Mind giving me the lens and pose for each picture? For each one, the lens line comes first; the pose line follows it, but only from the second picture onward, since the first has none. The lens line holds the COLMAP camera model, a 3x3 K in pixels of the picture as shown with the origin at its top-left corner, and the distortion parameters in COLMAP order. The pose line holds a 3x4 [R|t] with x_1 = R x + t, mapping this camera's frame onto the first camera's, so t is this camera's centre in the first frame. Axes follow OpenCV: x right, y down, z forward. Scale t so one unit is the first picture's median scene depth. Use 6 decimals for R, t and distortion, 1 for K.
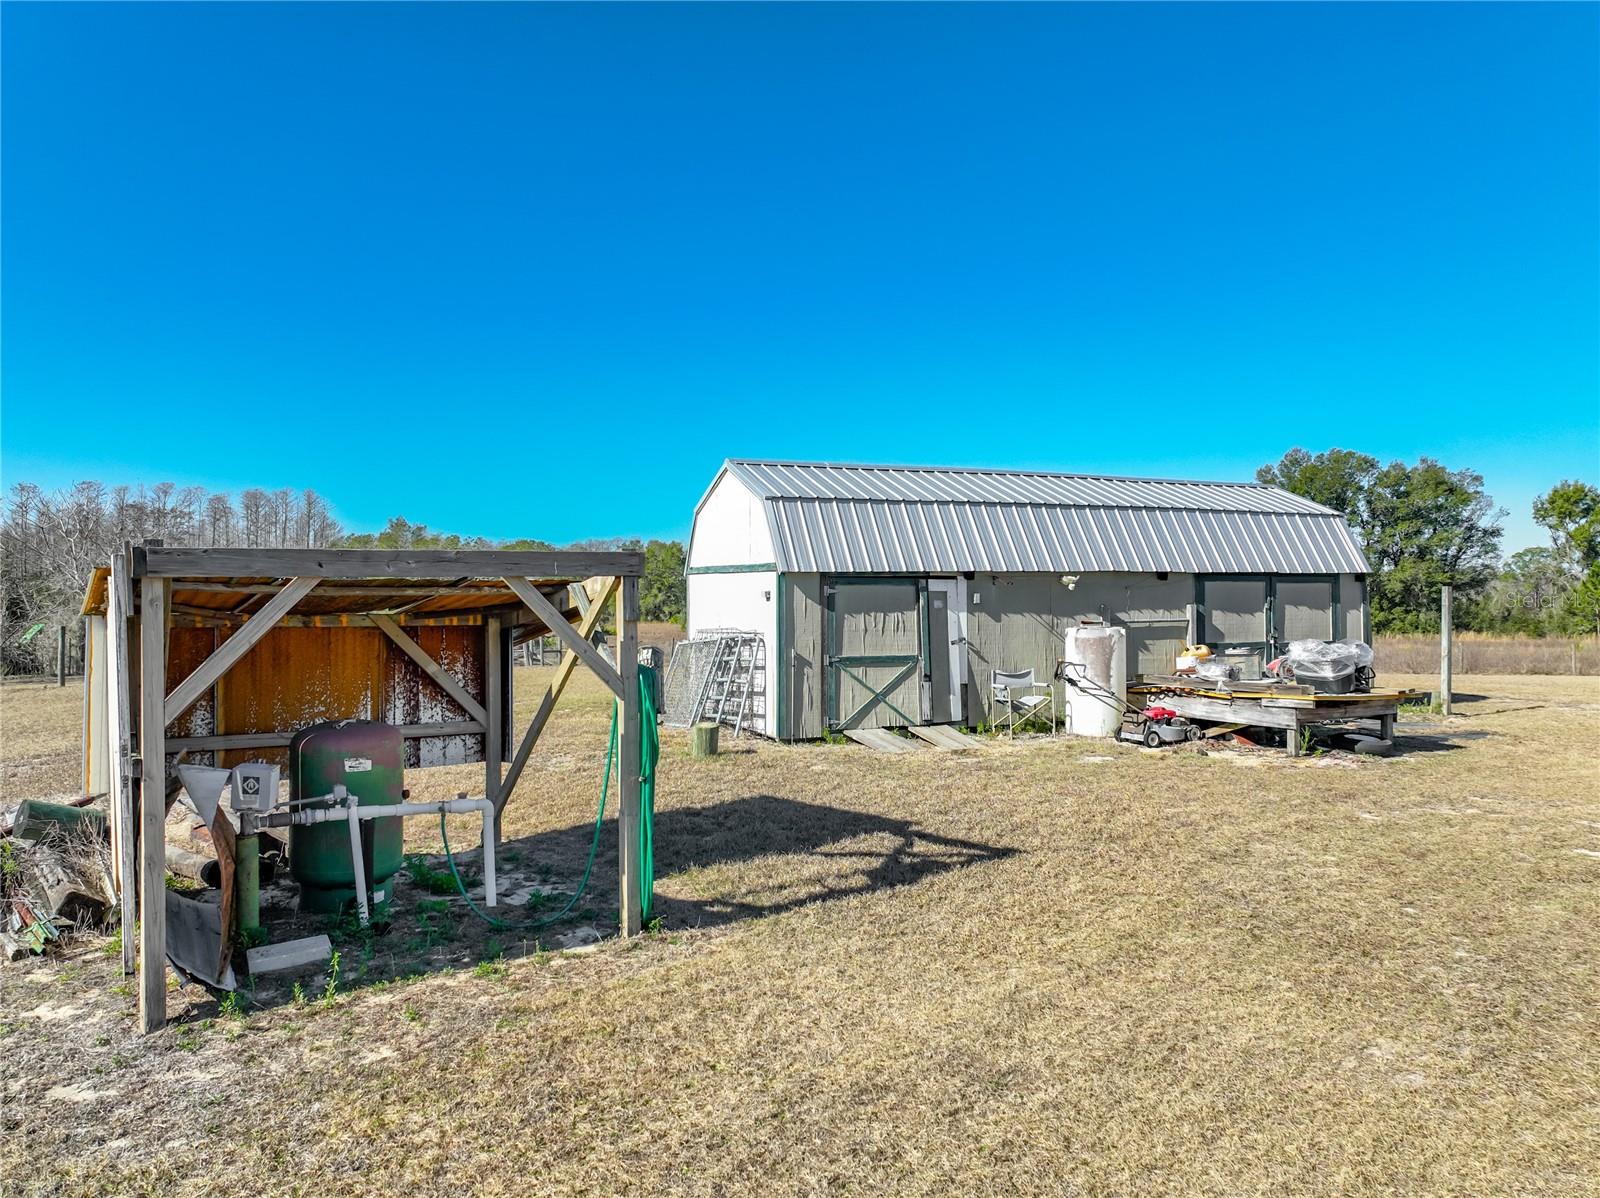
lens RADIAL K [[1128.4, 0, 800.0], [0, 1128.4, 599.0], [0, 0, 1]] dist [-0.048564, -0.000229]
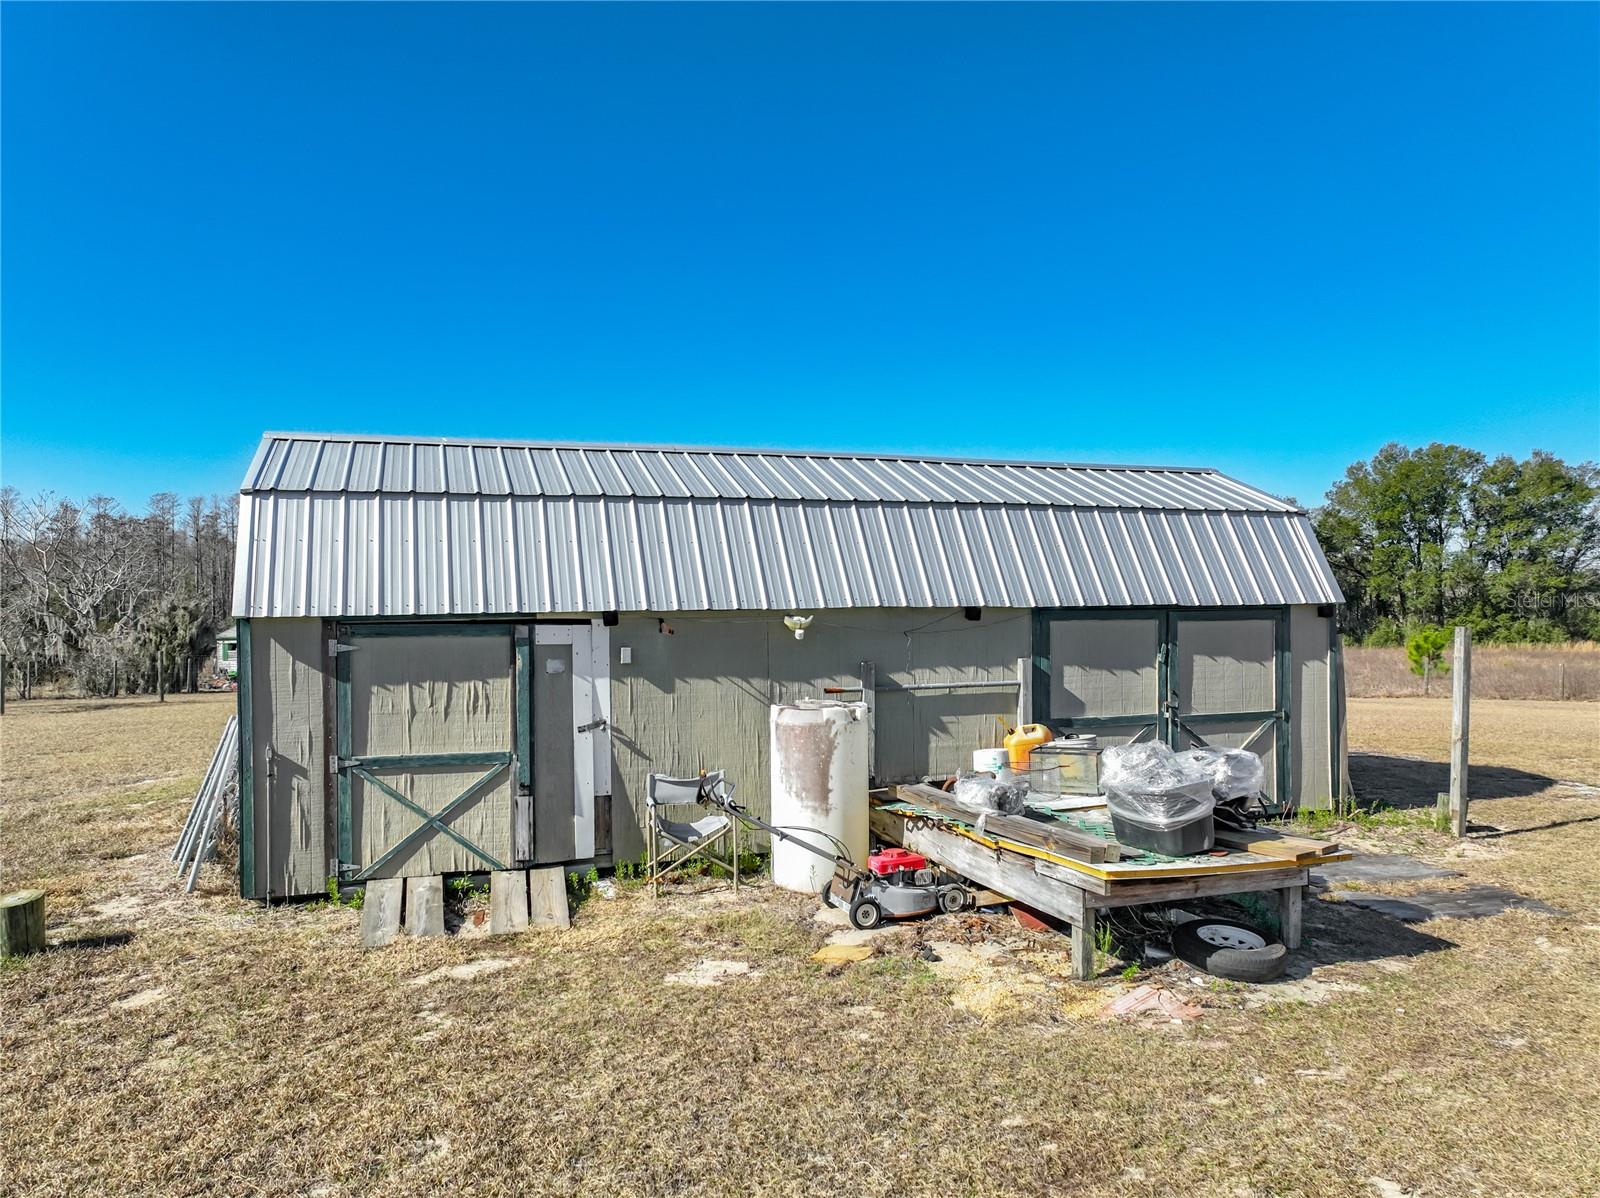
lens RADIAL K [[1138.5, 0, 800.6], [0, 1138.5, 643.0], [0, 0, 1]] dist [-0.003723, 0.008890]
pose [[0.998008, -0.000409, -0.063083, 0.288009], [0.002508, 0.999445, 0.033210, -0.027281], [0.063034, -0.033302, 0.997456, 0.391329]]
